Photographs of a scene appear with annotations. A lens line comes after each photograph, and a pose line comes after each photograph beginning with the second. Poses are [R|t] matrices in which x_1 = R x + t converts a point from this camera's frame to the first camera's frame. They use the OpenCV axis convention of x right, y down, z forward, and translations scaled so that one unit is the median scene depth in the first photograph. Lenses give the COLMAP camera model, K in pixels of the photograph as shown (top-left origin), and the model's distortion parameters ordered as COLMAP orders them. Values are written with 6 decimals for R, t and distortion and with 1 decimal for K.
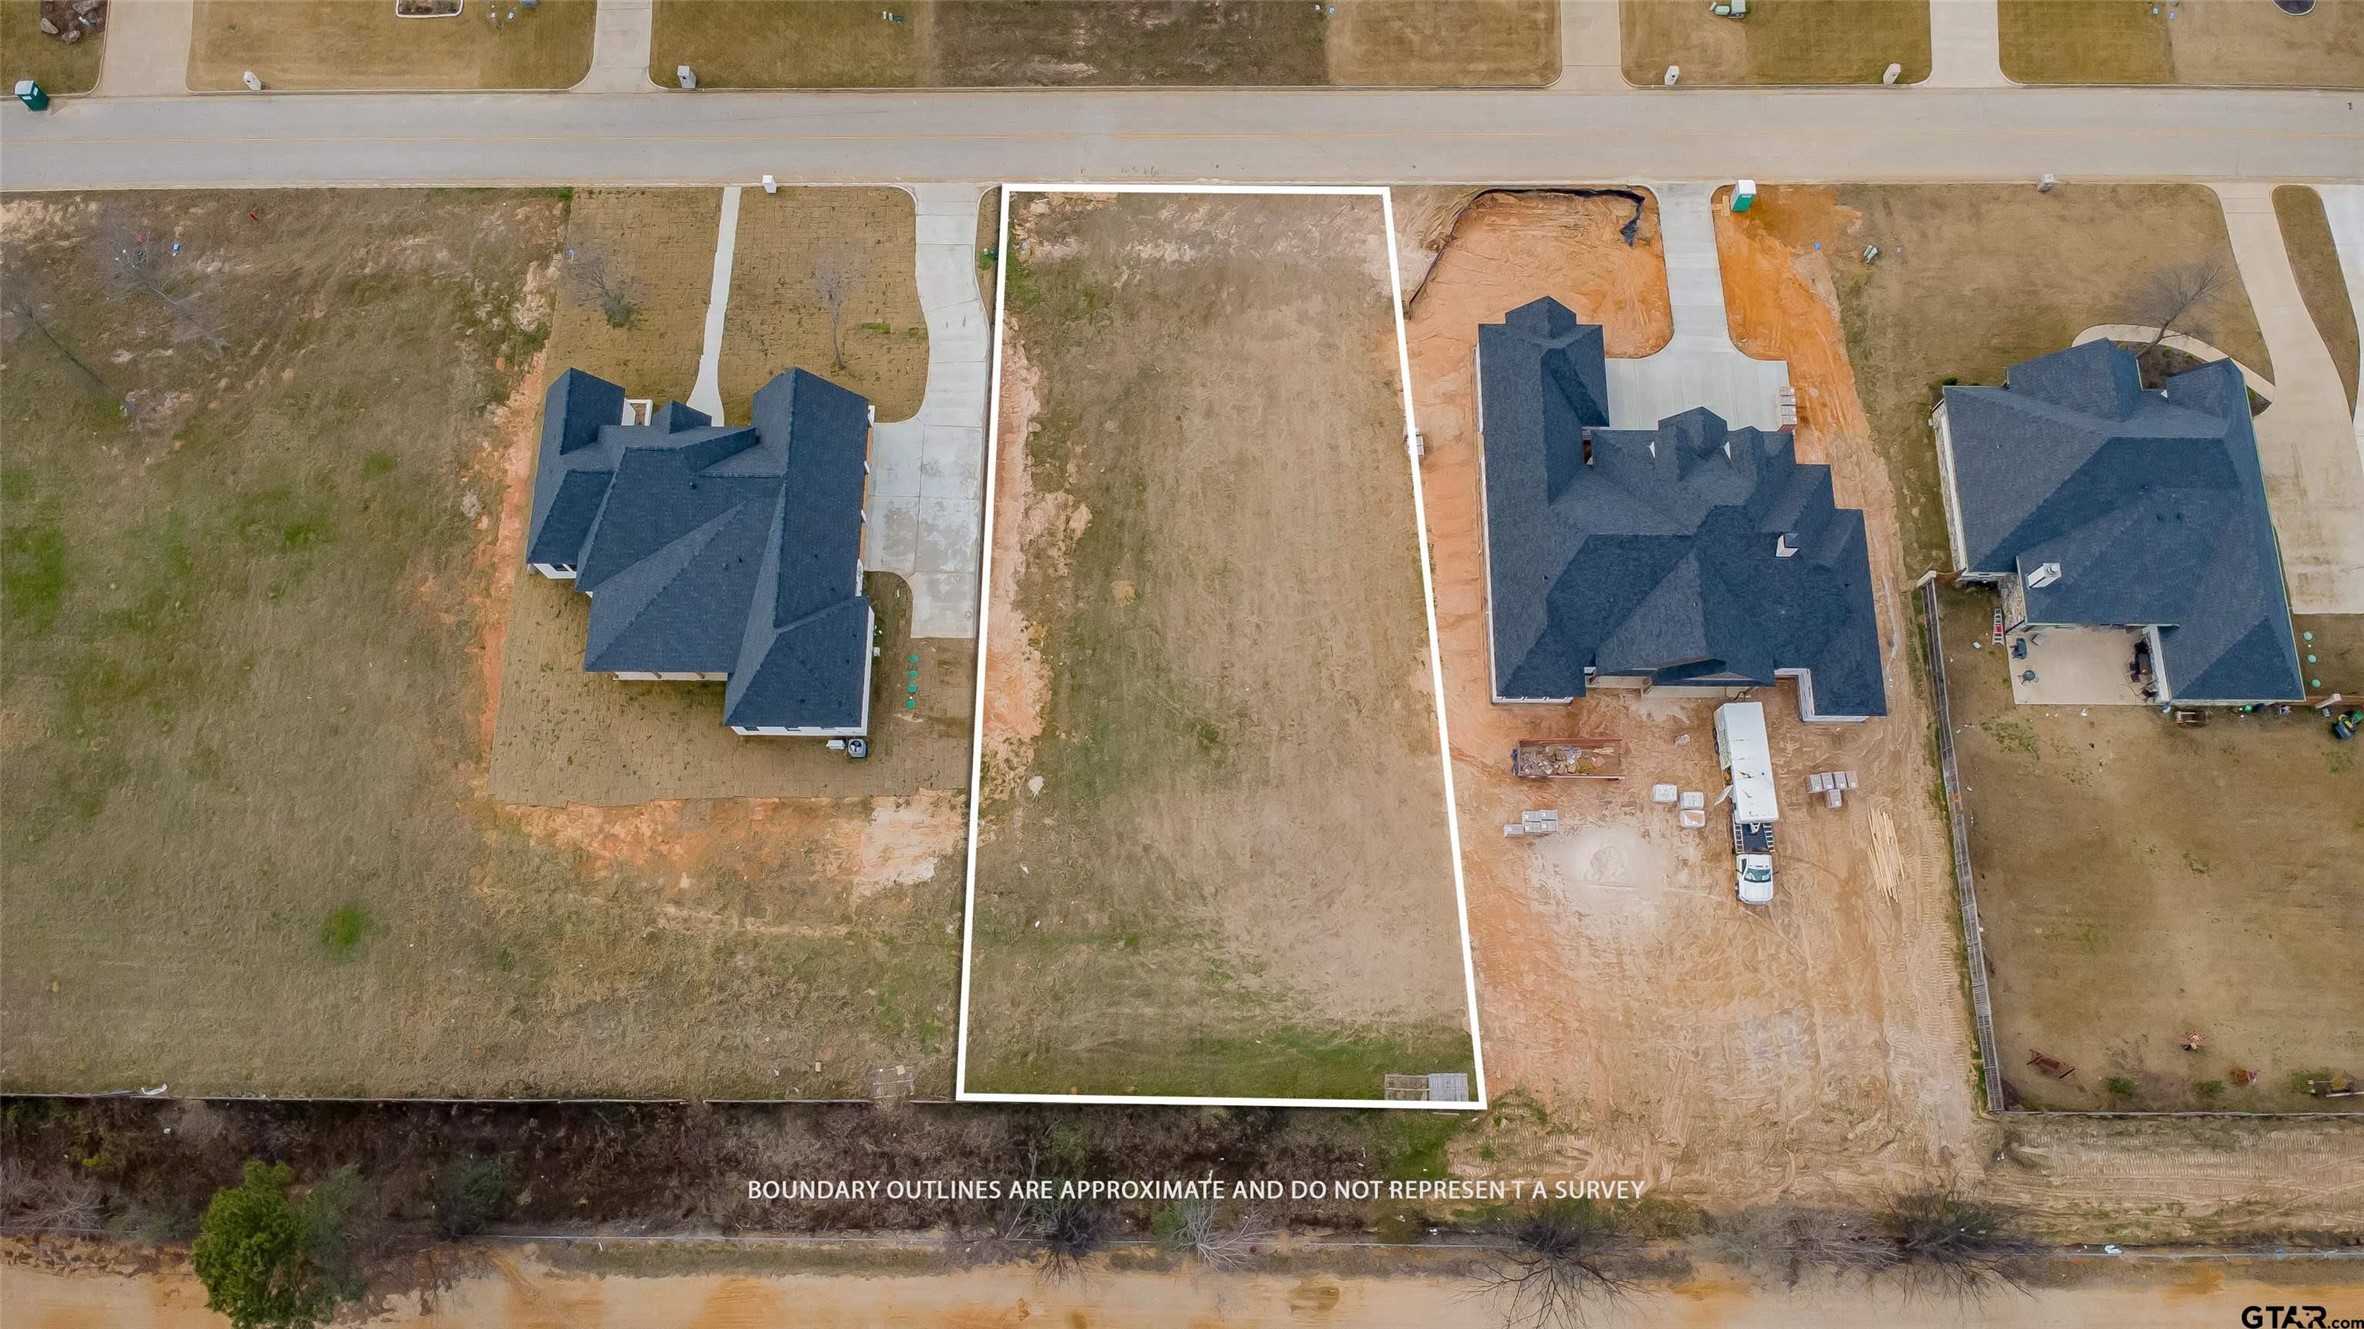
lens RADIAL K [[1657.7, 0, 1189.1], [0, 1657.7, 656.0], [0, 0, 1]] dist [0.031114, -0.041869]
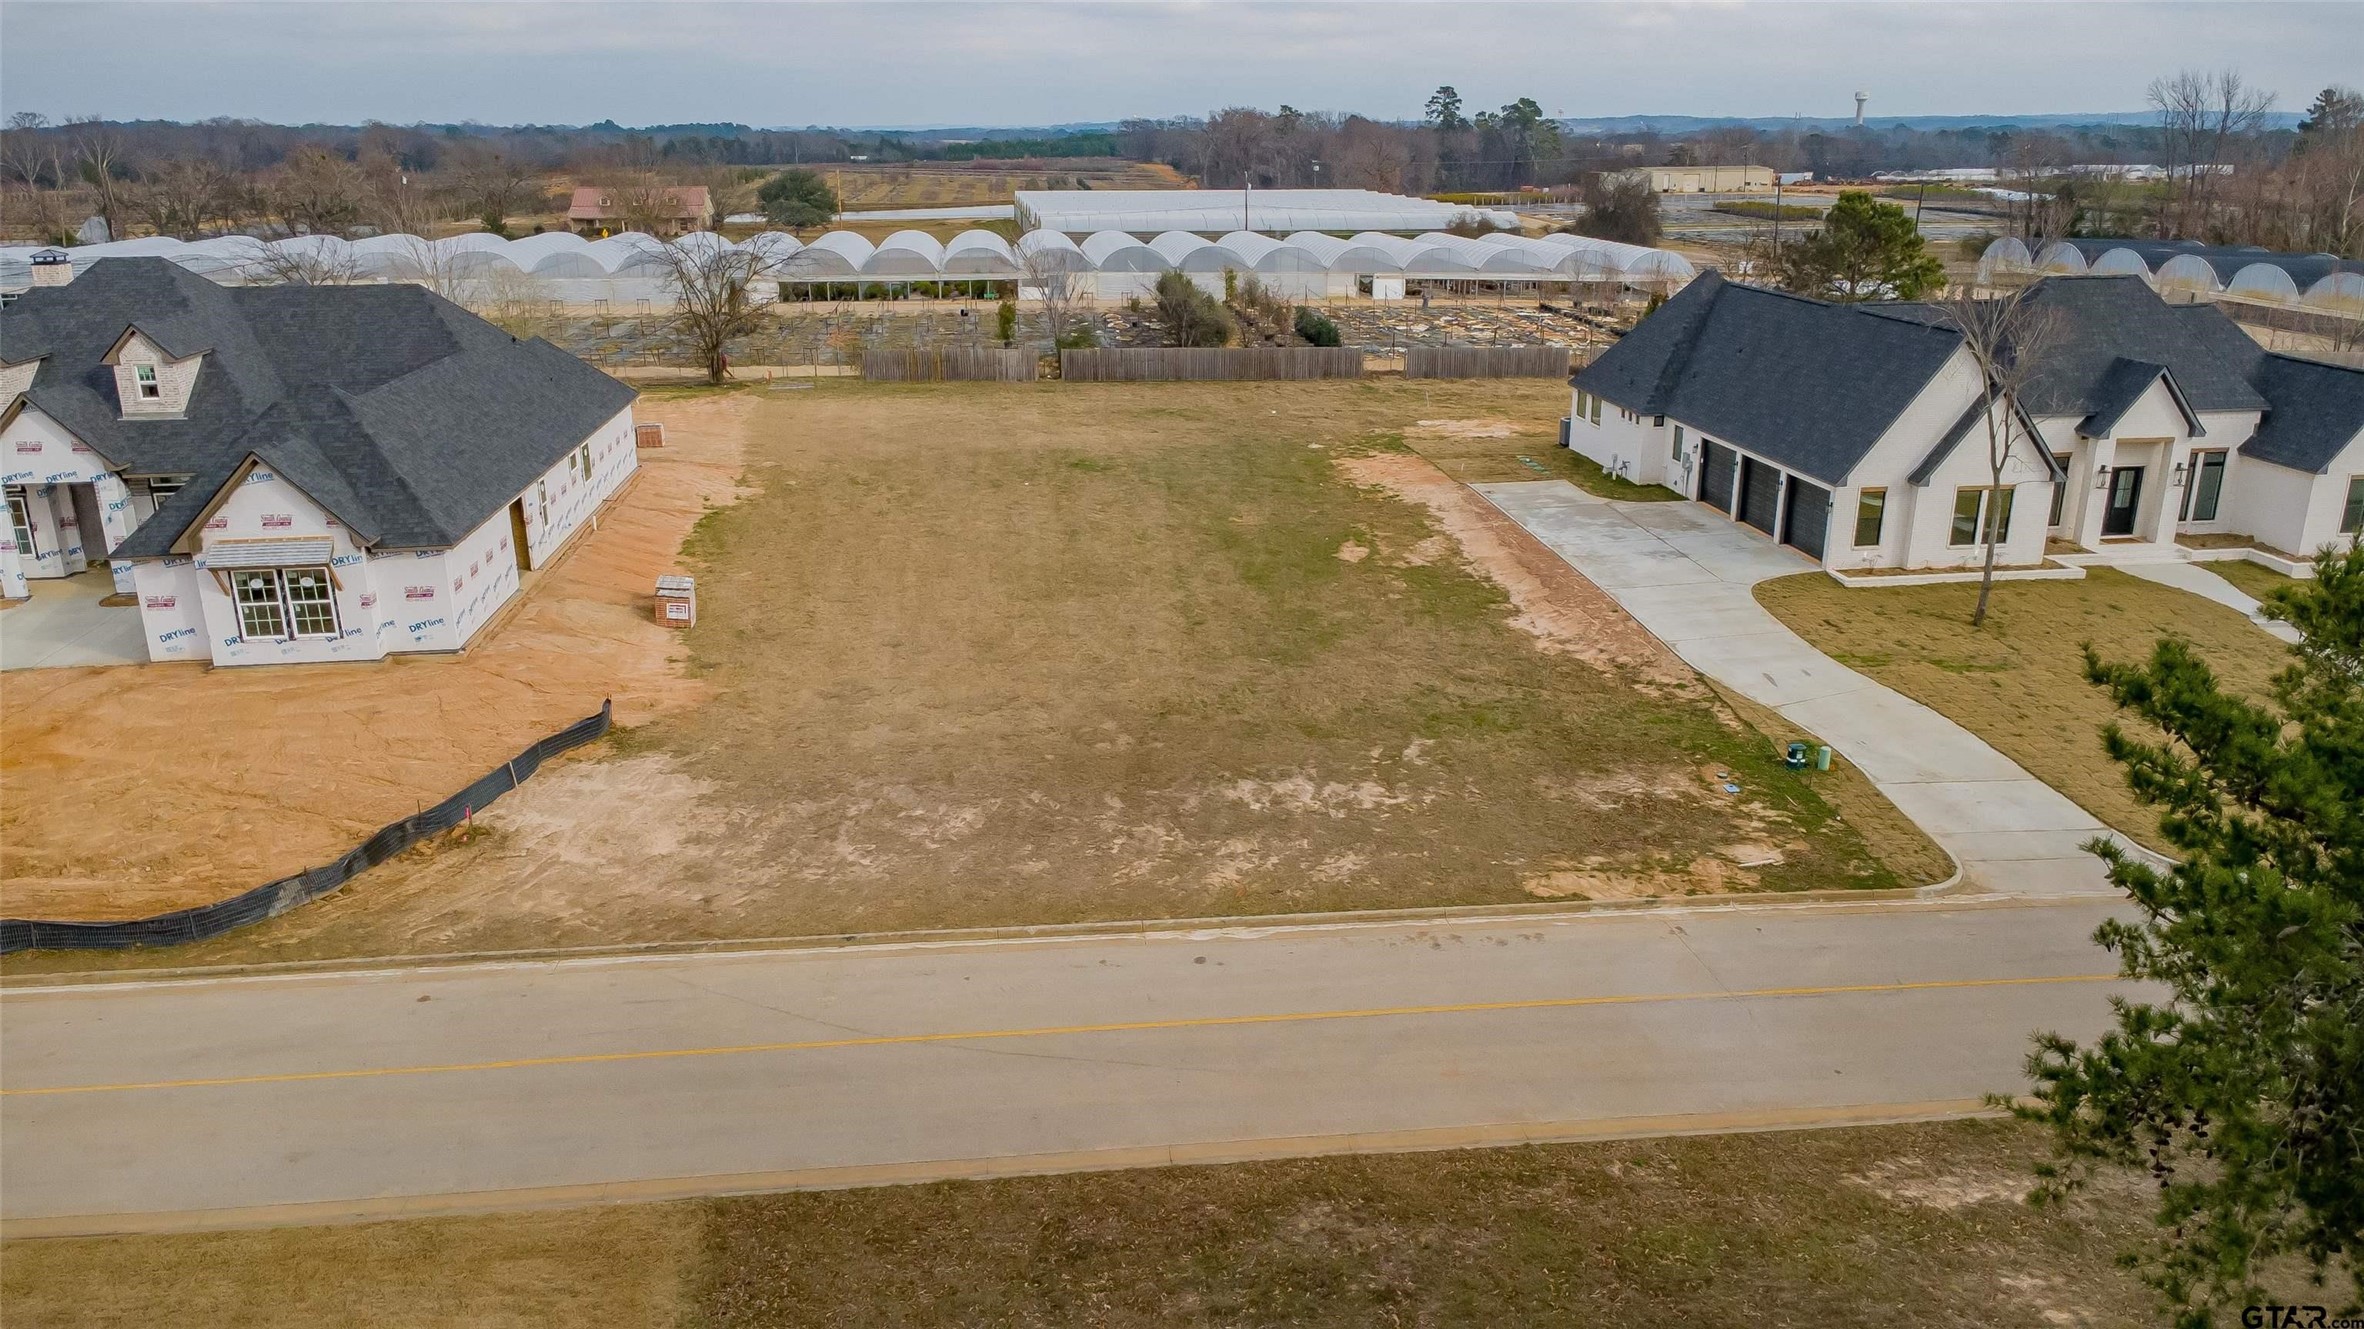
lens RADIAL K [[1657.7, 0, 1187.1], [0, 1657.7, 674.5], [0, 0, 1]] dist [0.031114, -0.041869]
pose [[-0.991369, 0.045776, -0.122851, 0.054981], [-0.123969, -0.022431, 0.992032, -0.617591], [0.042655, 0.998700, 0.027912, 1.048272]]
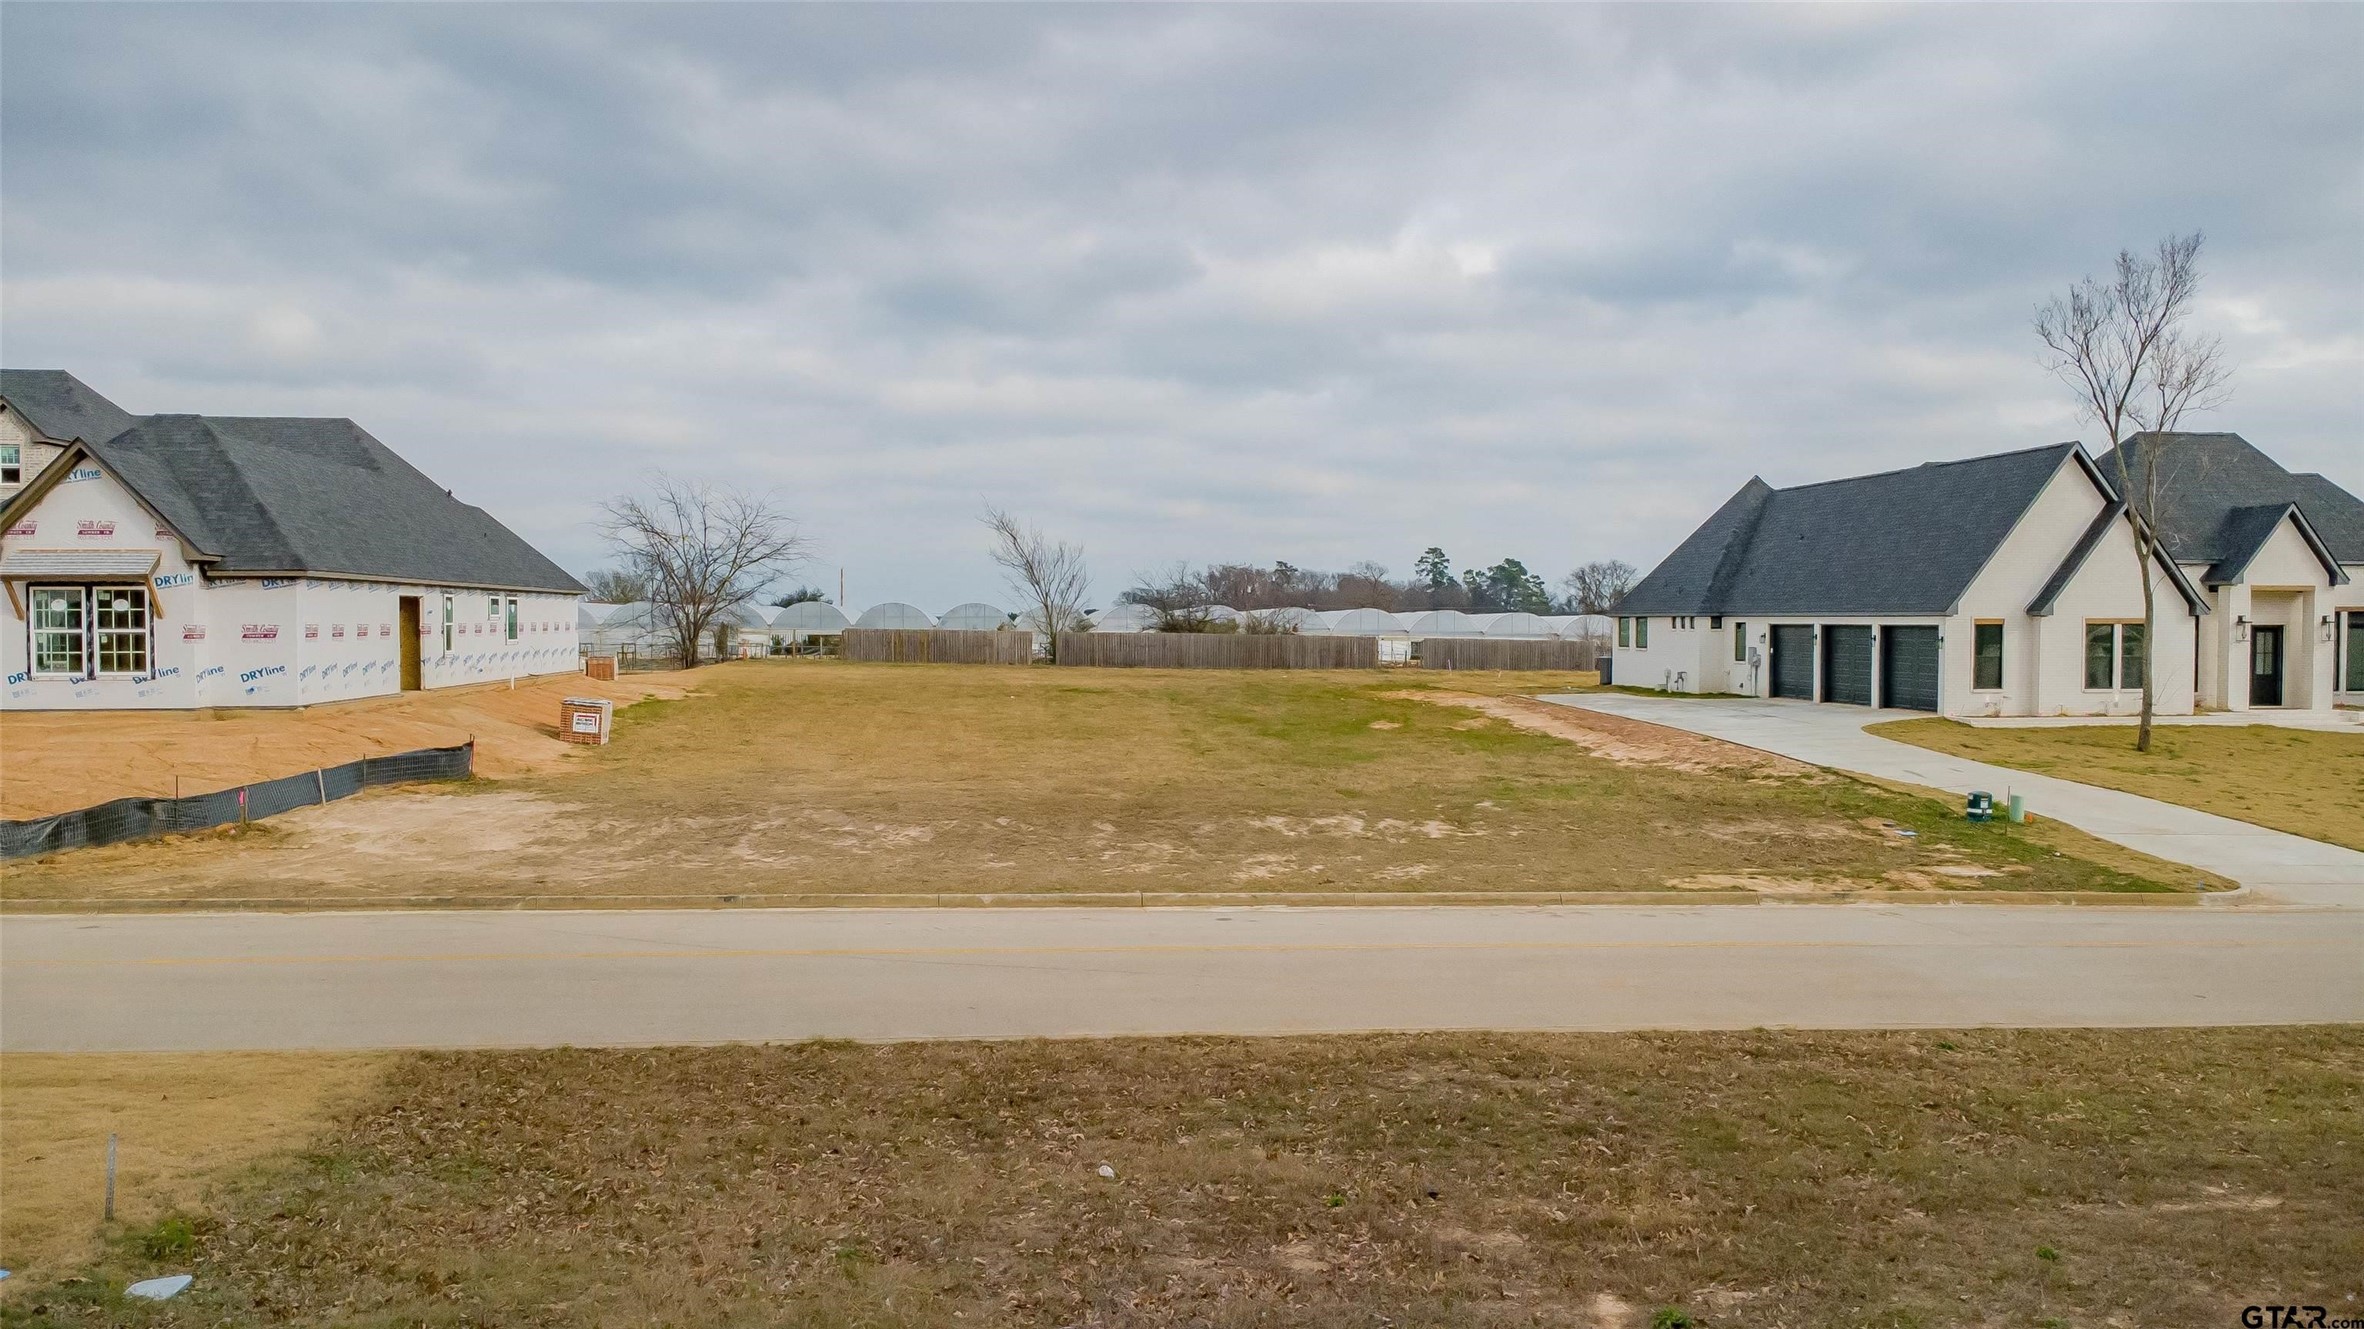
lens RADIAL K [[1657.7, 0, 1186.8], [0, 1657.7, 665.2], [0, 0, 1]] dist [0.031114, -0.041869]
pose [[-0.991231, 0.003238, -0.132098, 0.050604], [-0.126485, 0.266018, 0.955634, -0.531895], [0.038235, 0.963963, -0.263275, 1.131173]]
